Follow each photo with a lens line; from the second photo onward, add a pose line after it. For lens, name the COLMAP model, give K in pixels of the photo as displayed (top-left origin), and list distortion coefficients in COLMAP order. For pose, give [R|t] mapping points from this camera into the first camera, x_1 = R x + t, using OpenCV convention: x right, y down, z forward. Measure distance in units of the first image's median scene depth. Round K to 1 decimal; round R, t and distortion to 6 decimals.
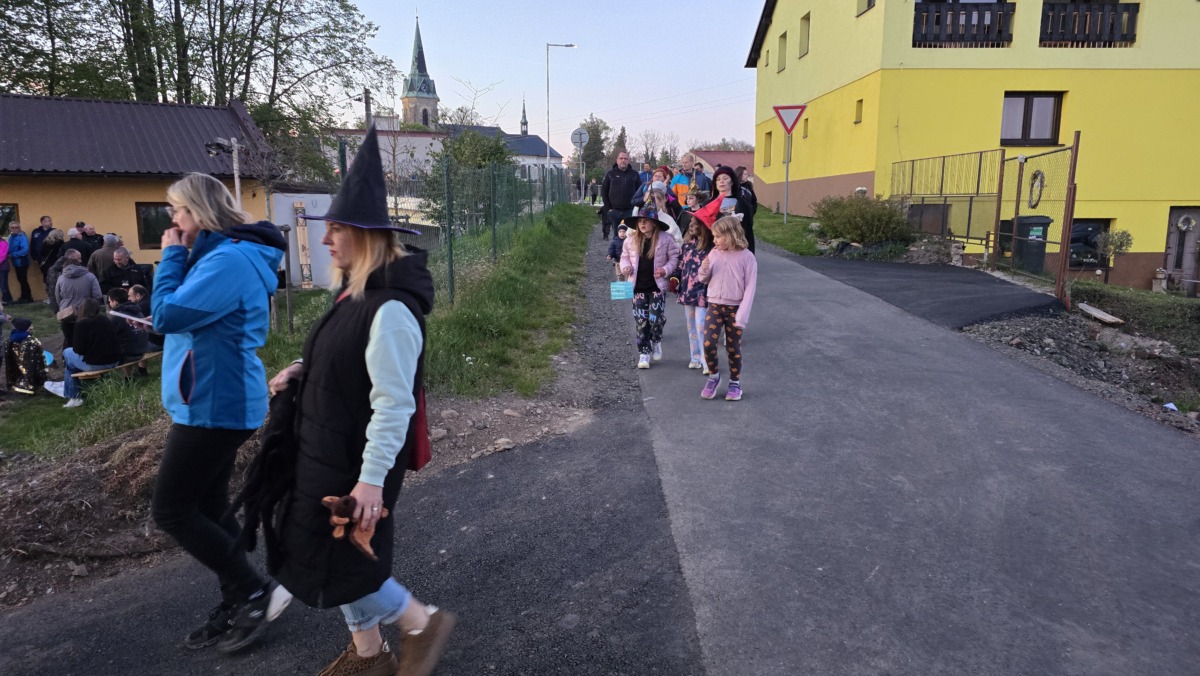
lens RADIAL K [[846.8, 0, 588.3], [0, 846.8, 339.3], [0, 0, 1]] dist [0.063106, -0.062993]
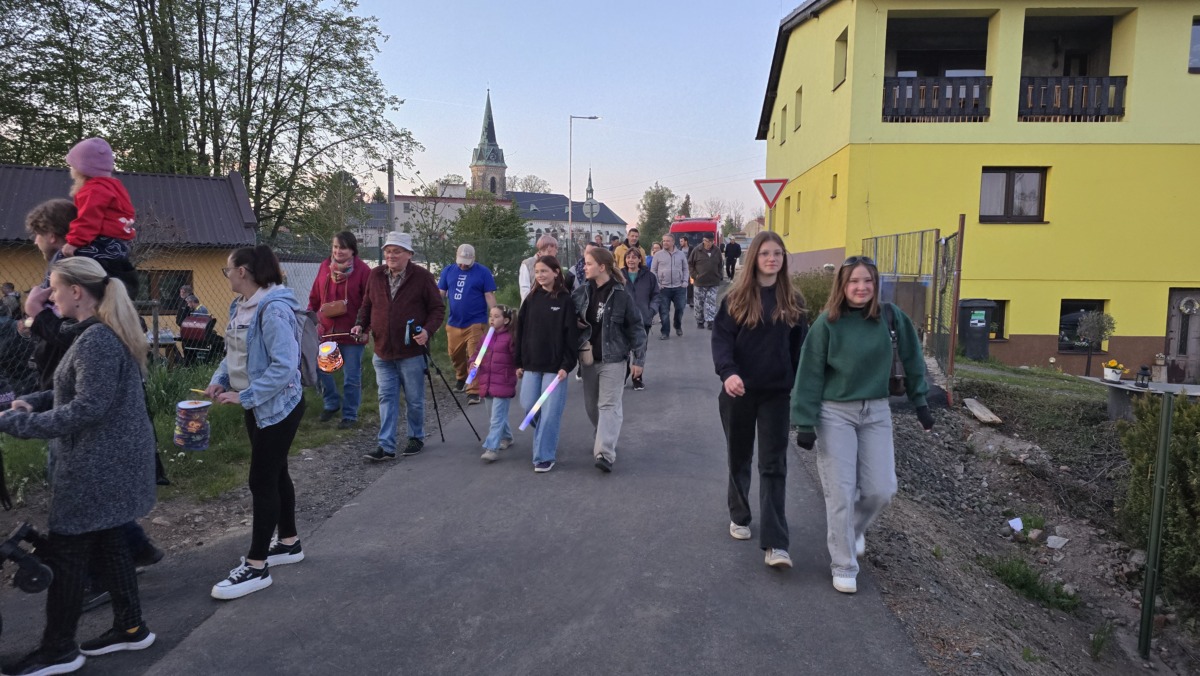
lens RADIAL K [[848.9, 0, 617.5], [0, 848.9, 342.0], [0, 0, 1]] dist [0.057715, -0.055419]
pose [[0.997246, 0.017545, -0.072055, 0.181447], [-0.022641, 0.997253, -0.070532, -0.020018], [0.070619, 0.071970, 0.994904, 0.038339]]
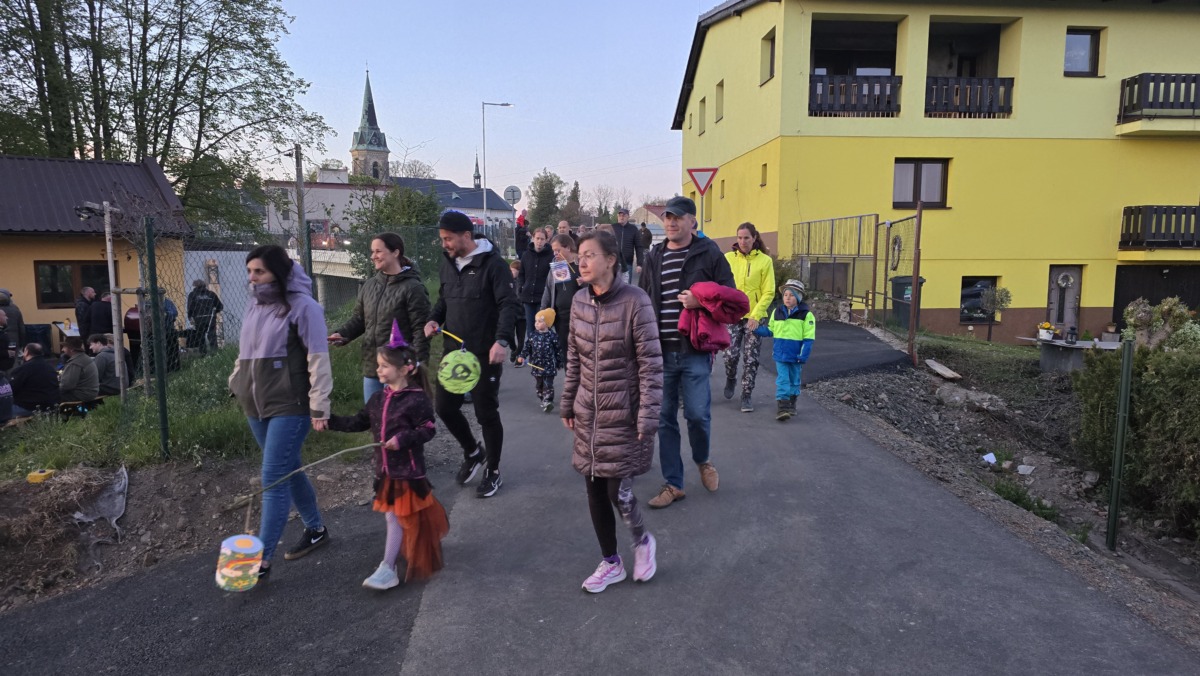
lens RADIAL K [[851.2, 0, 622.2], [0, 851.2, 346.4], [0, 0, 1]] dist [0.066491, -0.070285]
pose [[0.996831, -0.008439, 0.079104, 0.073107], [0.012516, 0.998611, -0.051184, -0.005641], [-0.078562, 0.052012, 0.995551, -0.027613]]
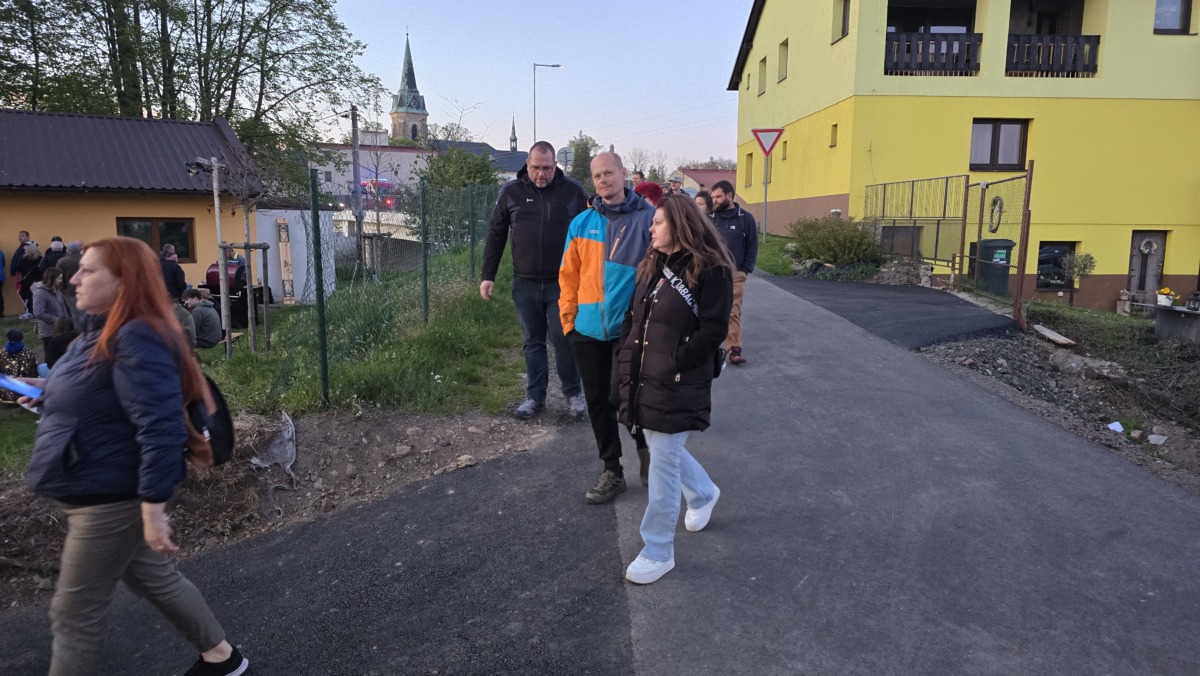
lens RADIAL K [[849.7, 0, 602.2], [0, 849.7, 329.3], [0, 0, 1]] dist [0.058804, -0.058423]
pose [[0.999596, 0.005112, 0.027960, 0.013105], [-0.004274, 0.999543, -0.029934, -0.002134], [-0.028100, 0.029802, 0.999161, -0.016968]]
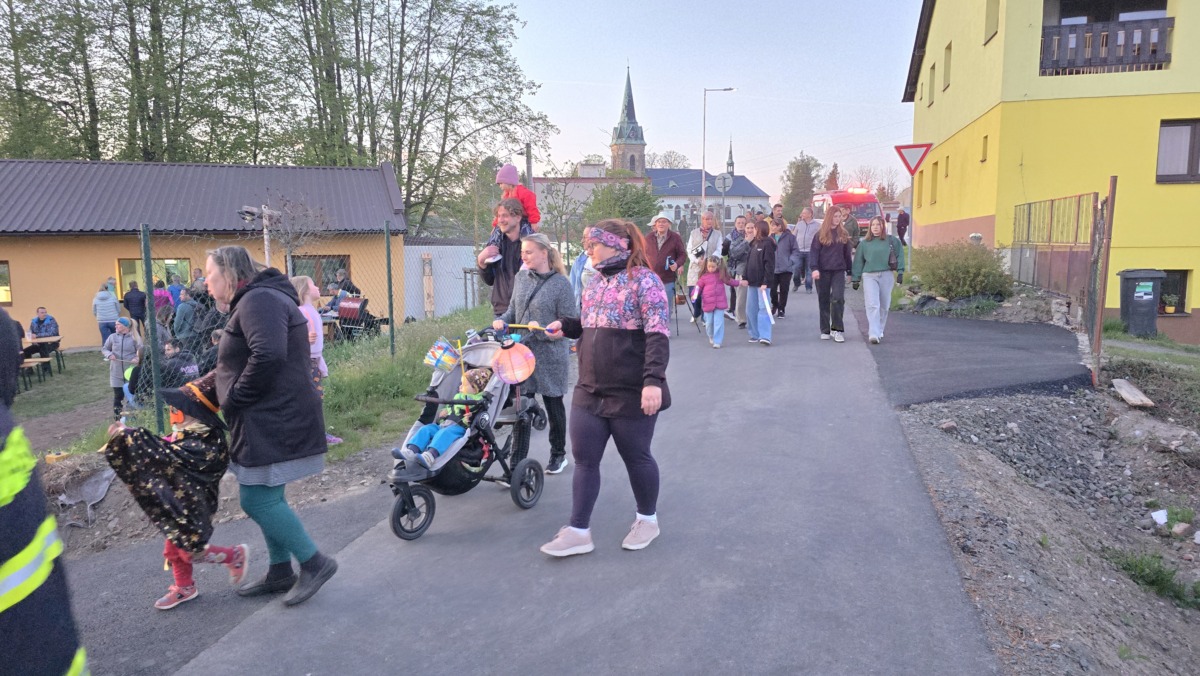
lens RADIAL K [[849.9, 0, 588.2], [0, 849.9, 346.3], [0, 0, 1]] dist [0.058754, -0.055975]
pose [[0.962435, 0.022060, -0.270616, 0.208662], [-0.032246, 0.998927, -0.033251, -0.020110], [0.269592, 0.040728, 0.962113, 0.033594]]
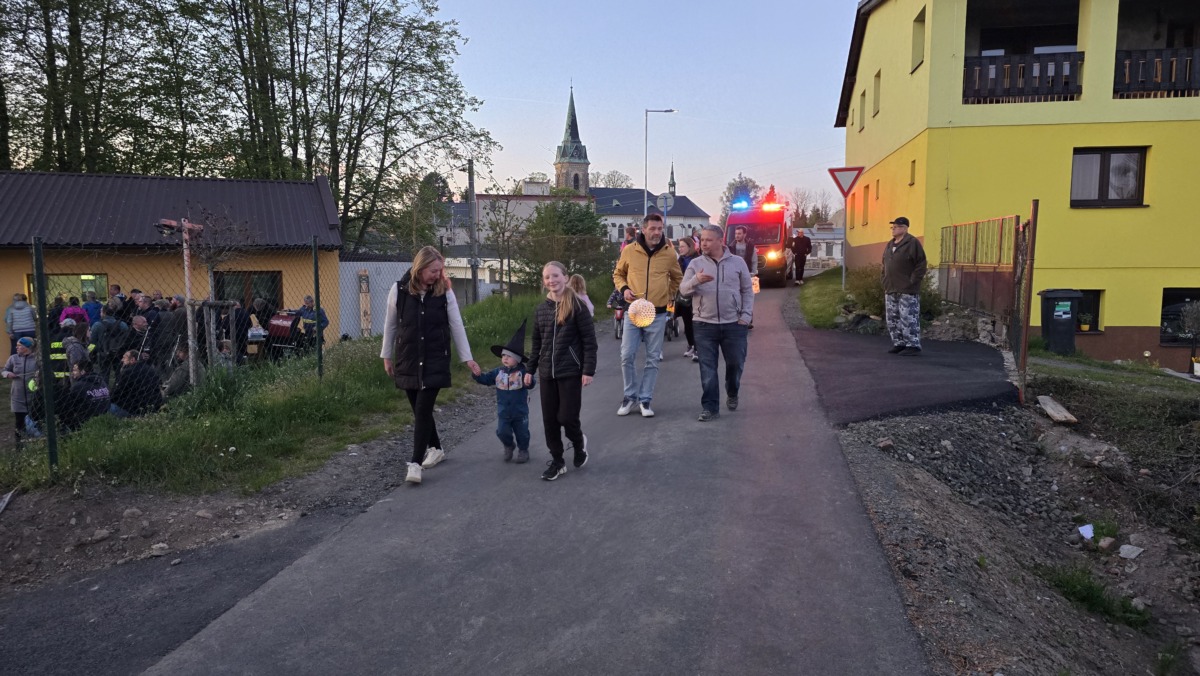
lens RADIAL K [[845.4, 0, 610.6], [0, 845.4, 341.5], [0, 0, 1]] dist [0.058593, -0.056747]
pose [[0.983175, 0.012981, -0.182202, 0.208068], [-0.024495, 0.997832, -0.061088, -0.022911], [0.181014, 0.064523, 0.981362, 0.049439]]
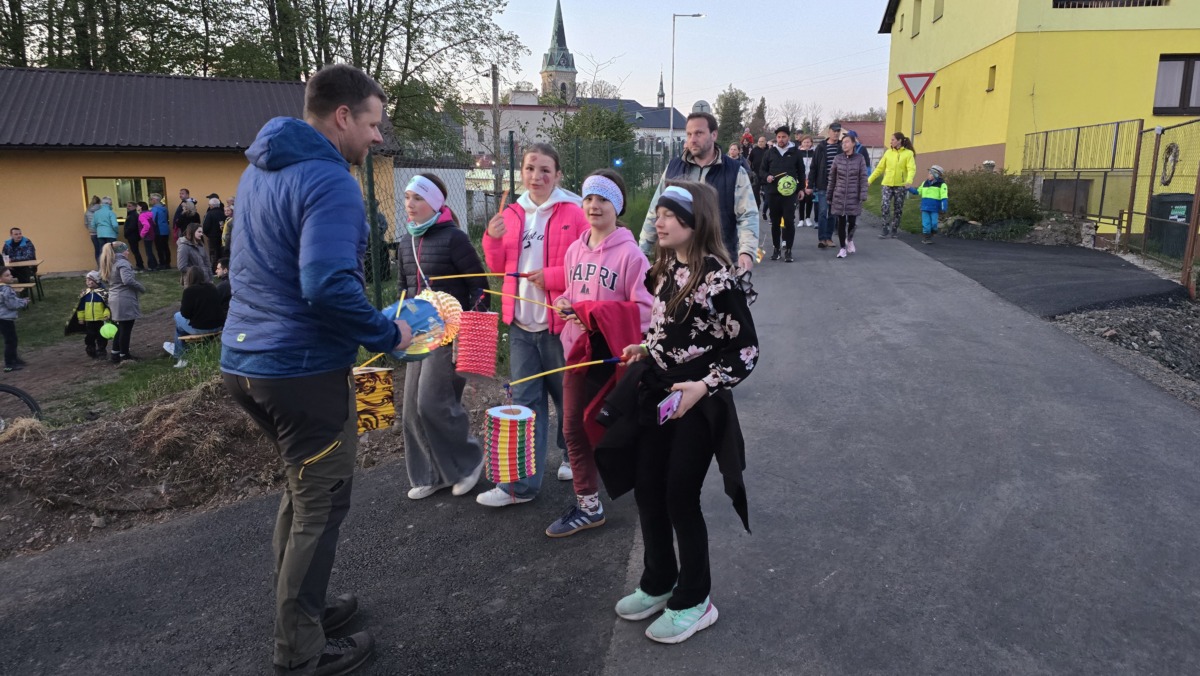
lens RADIAL K [[848.6, 0, 599.7], [0, 848.6, 333.0], [0, 0, 1]] dist [0.062311, -0.065327]
pose [[0.988375, 0.029593, -0.149125, 0.054290], [-0.026123, 0.999342, 0.025172, -0.003655], [0.149772, -0.020984, 0.988498, 0.008816]]
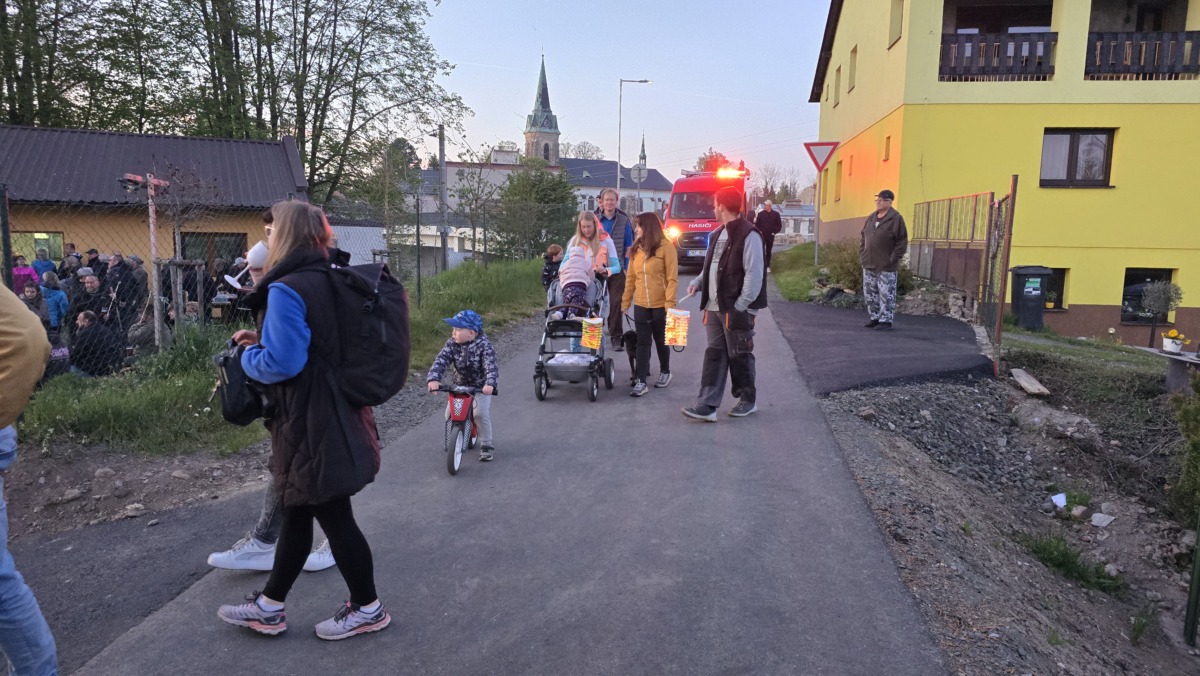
lens RADIAL K [[844.0, 0, 615.3], [0, 844.0, 337.8], [0, 0, 1]] dist [0.060246, -0.059529]
pose [[0.990104, 0.033793, -0.136206, 0.196223], [-0.038932, 0.998620, -0.035242, -0.018449], [0.134827, 0.040196, 0.990054, 0.052785]]
